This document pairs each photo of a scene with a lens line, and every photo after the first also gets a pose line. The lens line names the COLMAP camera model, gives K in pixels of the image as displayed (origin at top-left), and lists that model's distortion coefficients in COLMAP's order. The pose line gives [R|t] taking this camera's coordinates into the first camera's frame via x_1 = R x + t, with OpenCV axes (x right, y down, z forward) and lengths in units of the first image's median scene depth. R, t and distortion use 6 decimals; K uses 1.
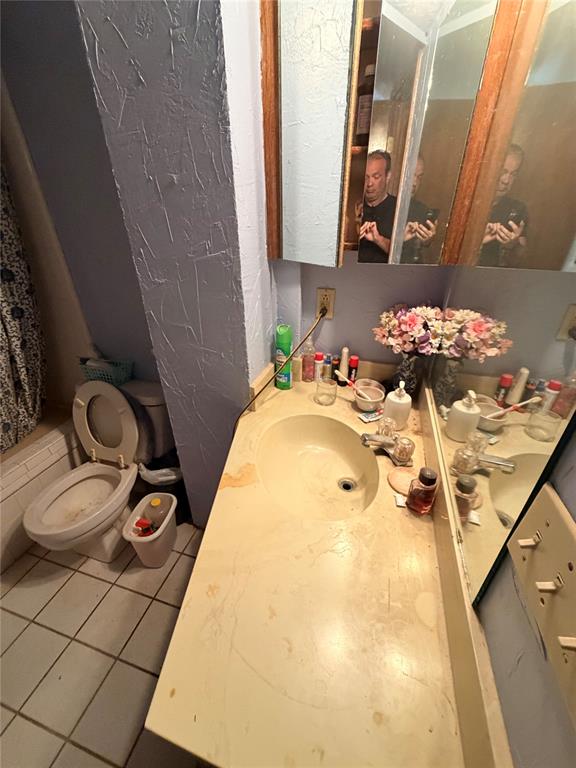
lens RADIAL K [[304.8, 0, 287.1], [0, 304.8, 384.9], [0, 0, 1]] dist [0.001419, -0.000507]
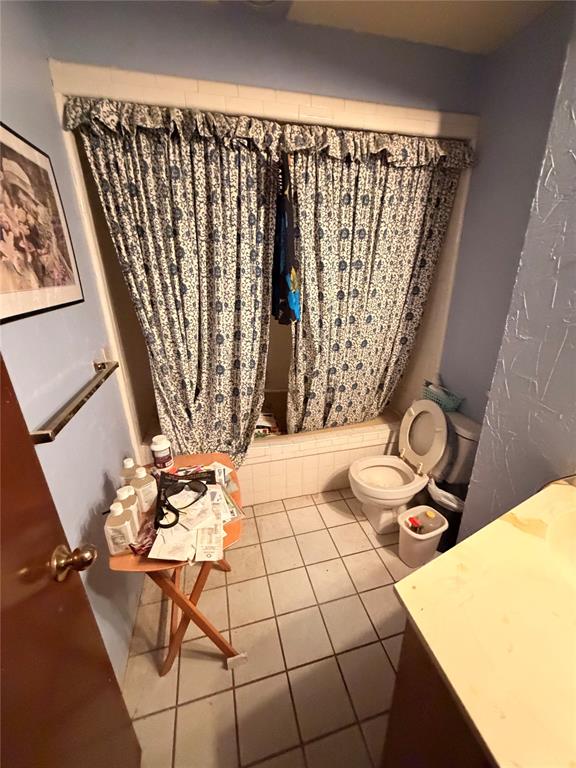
lens RADIAL K [[304.8, 0, 288.4], [0, 304.8, 383.3], [0, 0, 1]] dist [0.001419, -0.000507]
pose [[0.511114, 0.289385, -0.809333, 0.078468], [-0.400461, 0.913347, 0.073675, 0.062200], [0.760522, 0.286450, 0.582712, -0.209478]]
